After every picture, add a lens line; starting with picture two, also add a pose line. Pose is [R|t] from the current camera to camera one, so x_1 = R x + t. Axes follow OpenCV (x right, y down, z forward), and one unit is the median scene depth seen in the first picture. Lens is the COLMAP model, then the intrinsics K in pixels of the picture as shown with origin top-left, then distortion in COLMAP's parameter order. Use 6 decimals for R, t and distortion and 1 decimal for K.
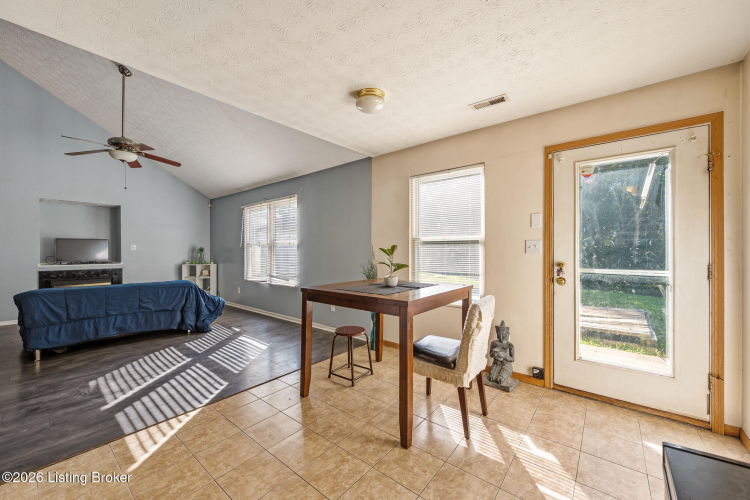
lens RADIAL K [[293.8, 0, 368.7], [0, 293.8, 250.7], [0, 0, 1]] dist [-0.000065, -0.000367]
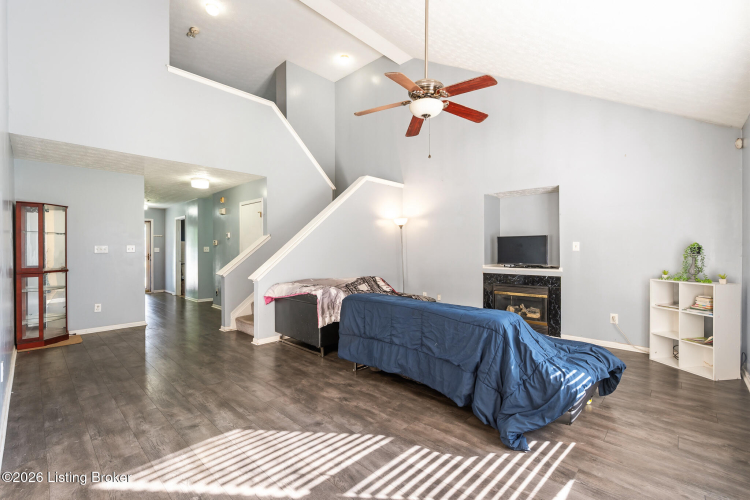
lens RADIAL K [[326.0, 0, 380.8], [0, 326.0, 249.7], [0, 0, 1]] dist [0.001916, 0.000460]
pose [[-0.041921, -0.001190, -0.999120, -0.087893], [-0.004691, 0.999989, -0.000994, -0.001188], [0.999110, 0.004645, -0.041926, 0.858004]]
